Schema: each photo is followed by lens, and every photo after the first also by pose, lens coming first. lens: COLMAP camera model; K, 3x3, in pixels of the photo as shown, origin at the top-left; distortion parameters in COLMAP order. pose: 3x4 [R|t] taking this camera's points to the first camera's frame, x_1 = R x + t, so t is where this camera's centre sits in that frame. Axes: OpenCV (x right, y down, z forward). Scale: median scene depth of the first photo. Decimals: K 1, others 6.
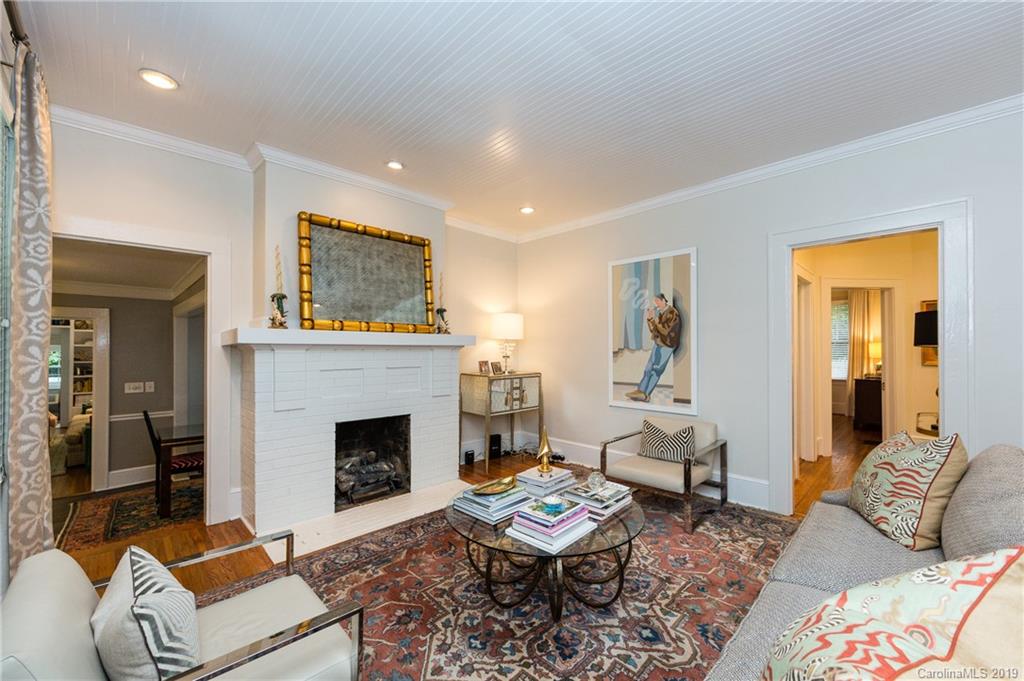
lens RADIAL K [[406.3, 0, 512.0], [0, 406.3, 347.1], [0, 0, 1]] dist [-0.002150, -0.000791]
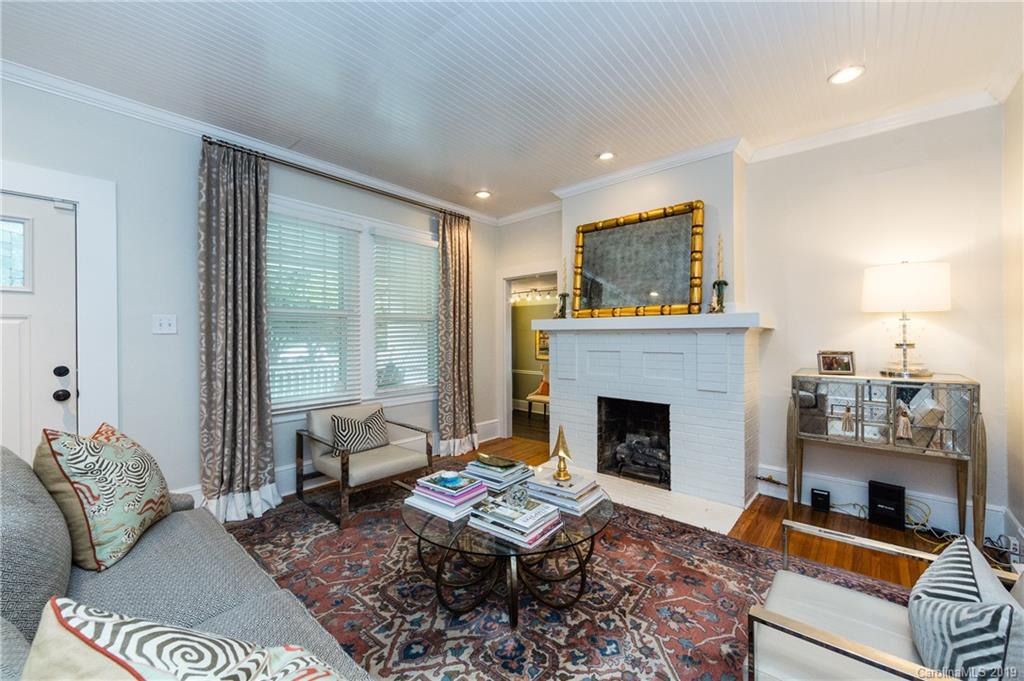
lens RADIAL K [[406.3, 0, 510.2], [0, 406.3, 338.2], [0, 0, 1]] dist [-0.002150, -0.000791]
pose [[0.065505, 0.005568, -0.997837, 0.670272], [0.010195, 0.999929, 0.006249, 0.008105], [0.997800, -0.010582, 0.065444, 0.625425]]
